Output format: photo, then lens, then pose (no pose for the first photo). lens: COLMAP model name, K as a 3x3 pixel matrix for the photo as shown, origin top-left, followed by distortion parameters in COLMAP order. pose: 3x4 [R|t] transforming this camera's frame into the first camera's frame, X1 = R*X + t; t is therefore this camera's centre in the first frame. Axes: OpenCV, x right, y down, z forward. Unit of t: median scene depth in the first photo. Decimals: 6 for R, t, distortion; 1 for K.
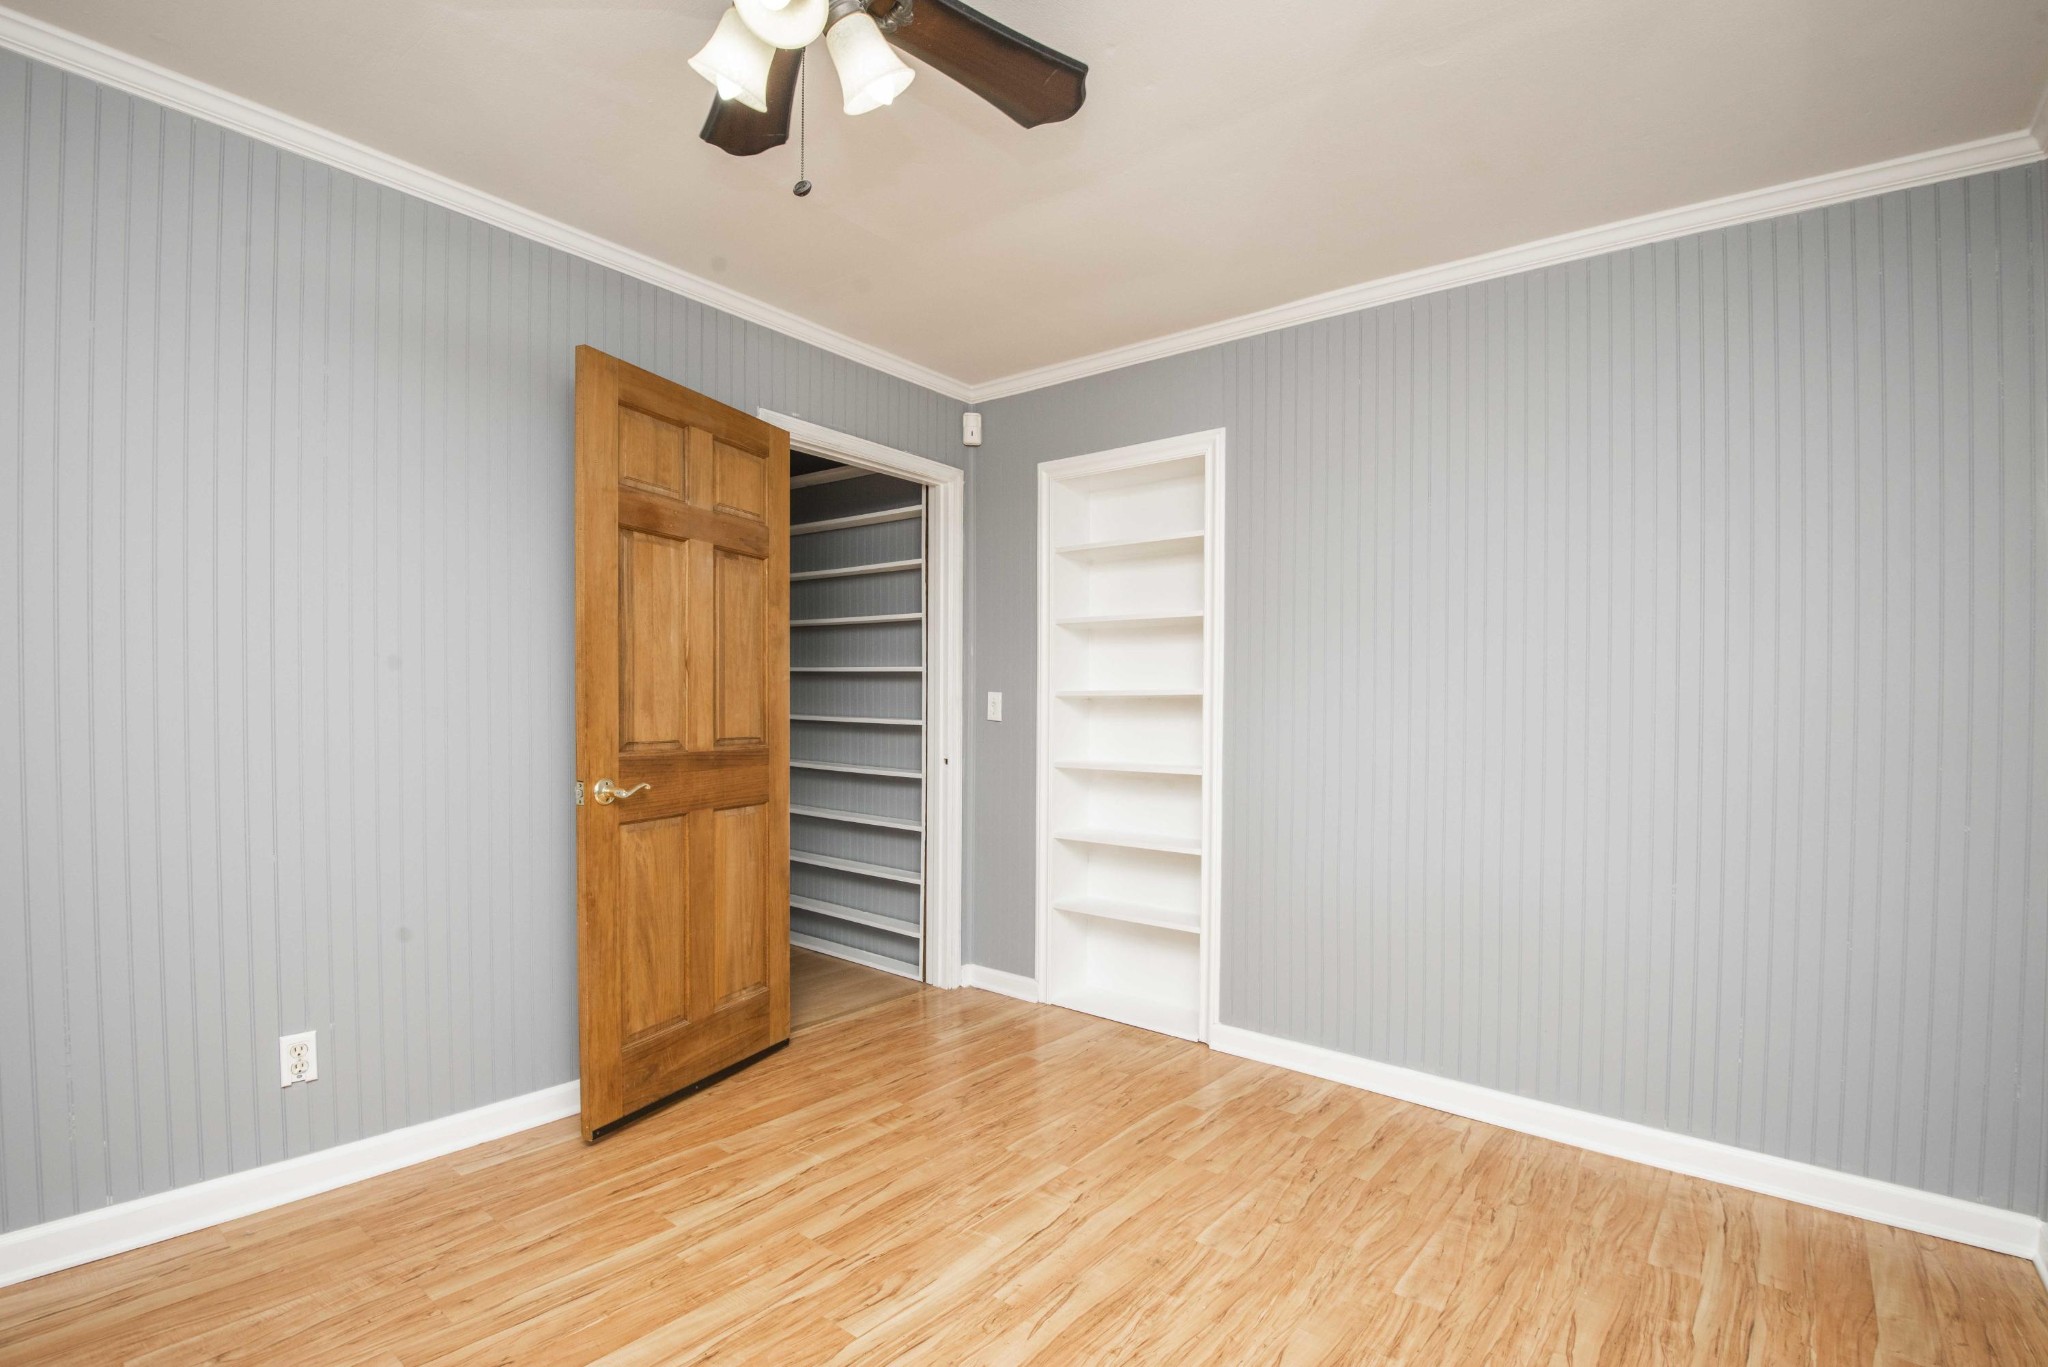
lens RADIAL K [[933.2, 0, 1019.6], [0, 933.2, 689.9], [0, 0, 1]] dist [-0.018993, -0.007434]
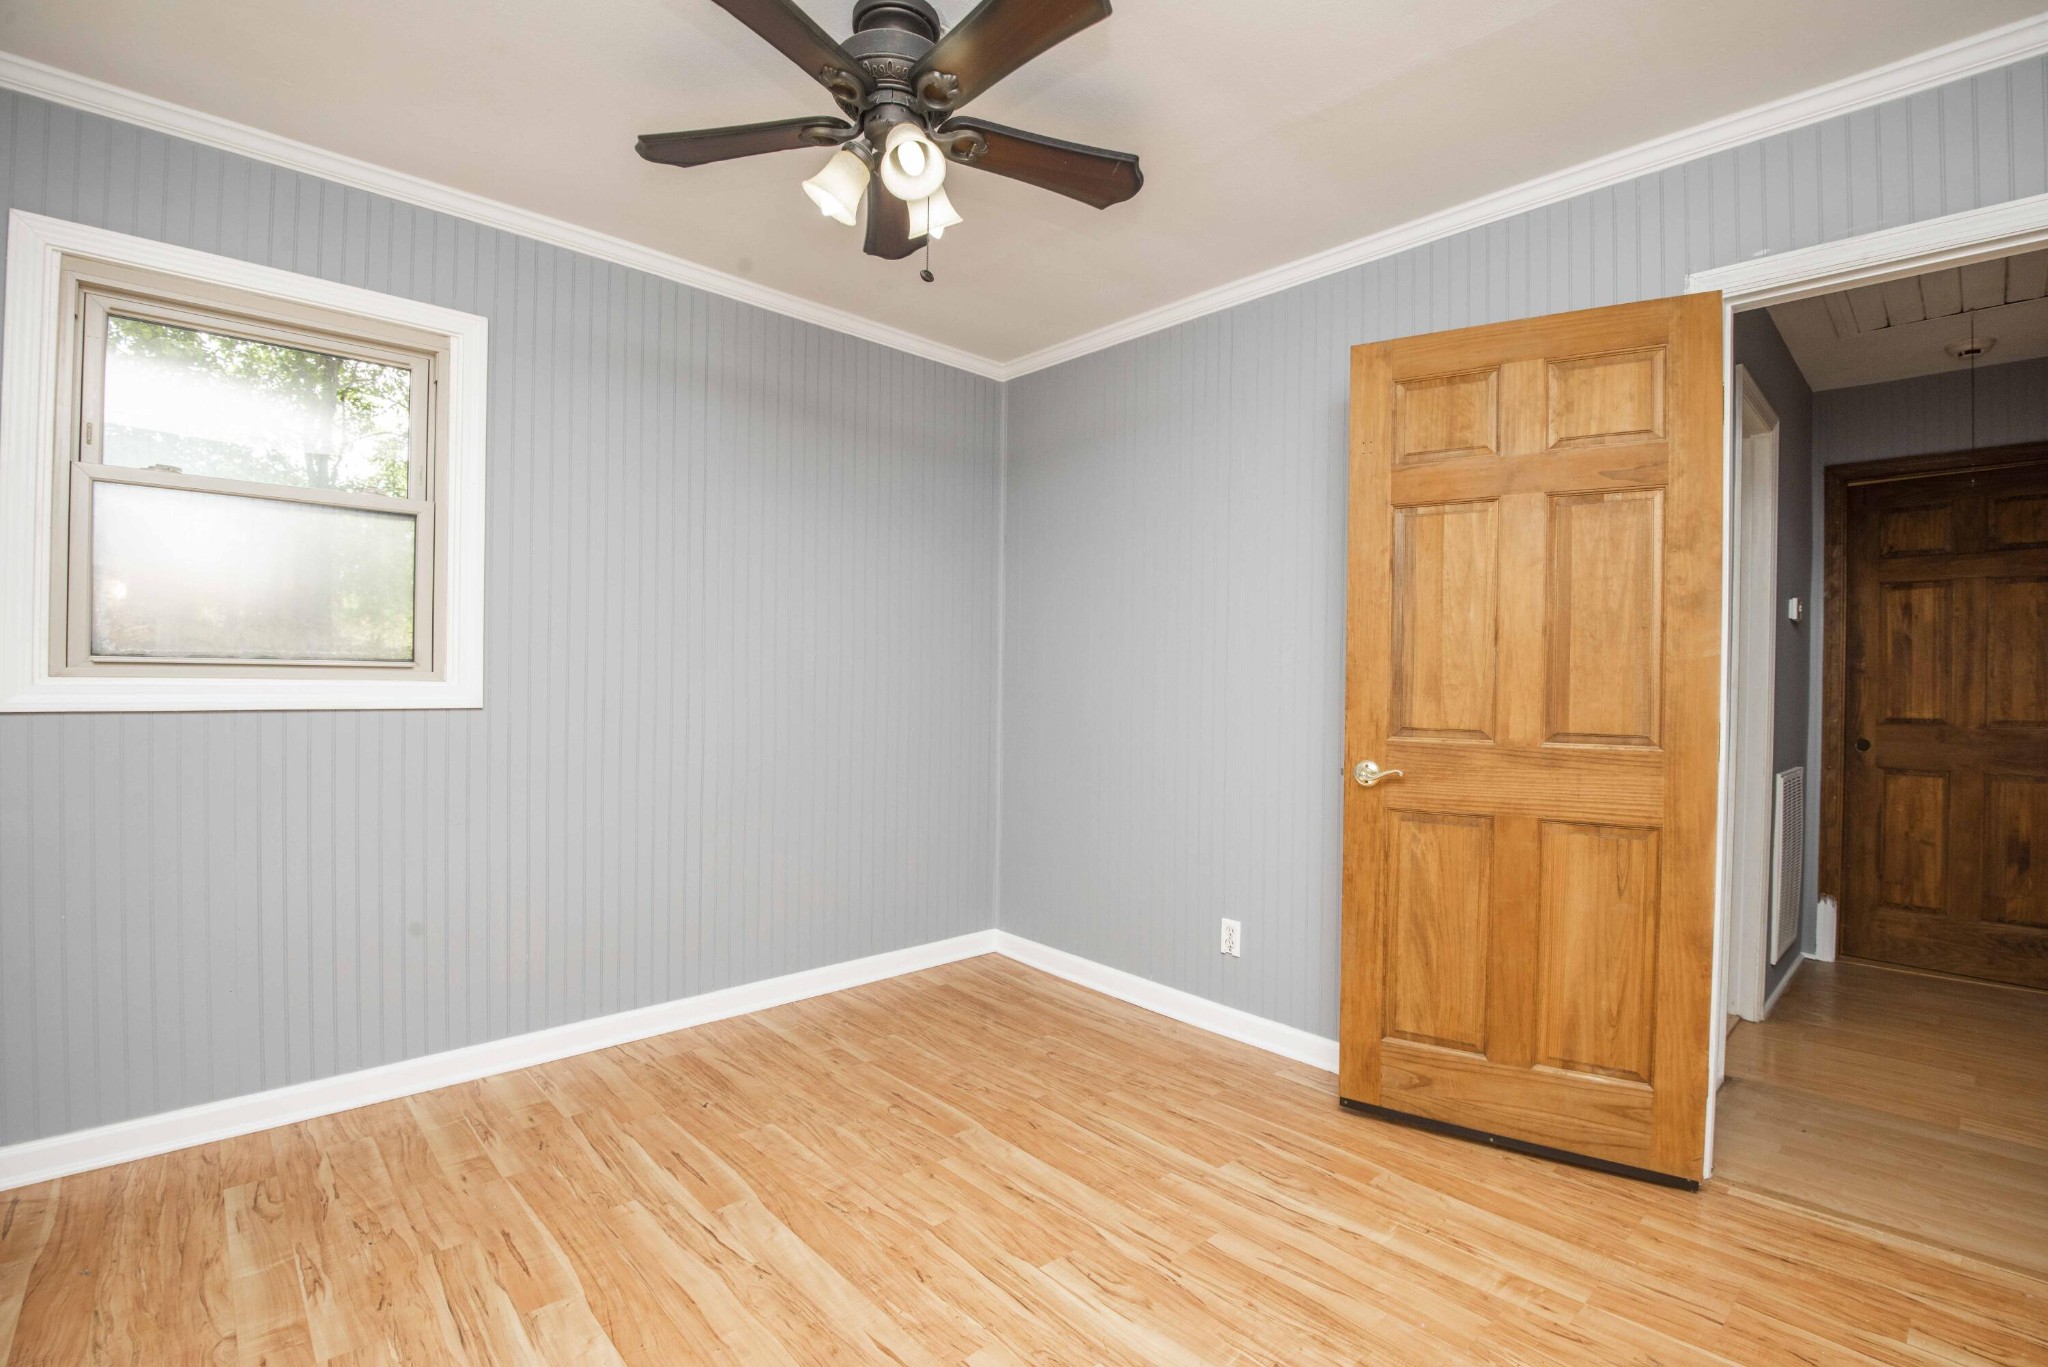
lens RADIAL K [[933.2, 0, 1035.7], [0, 933.2, 689.2], [0, 0, 1]] dist [-0.018993, -0.007434]
pose [[-0.111309, -0.012640, -0.993705, 0.605686], [-0.006199, 0.999908, -0.012024, 0.031732], [0.993766, 0.004821, -0.111377, 0.753068]]
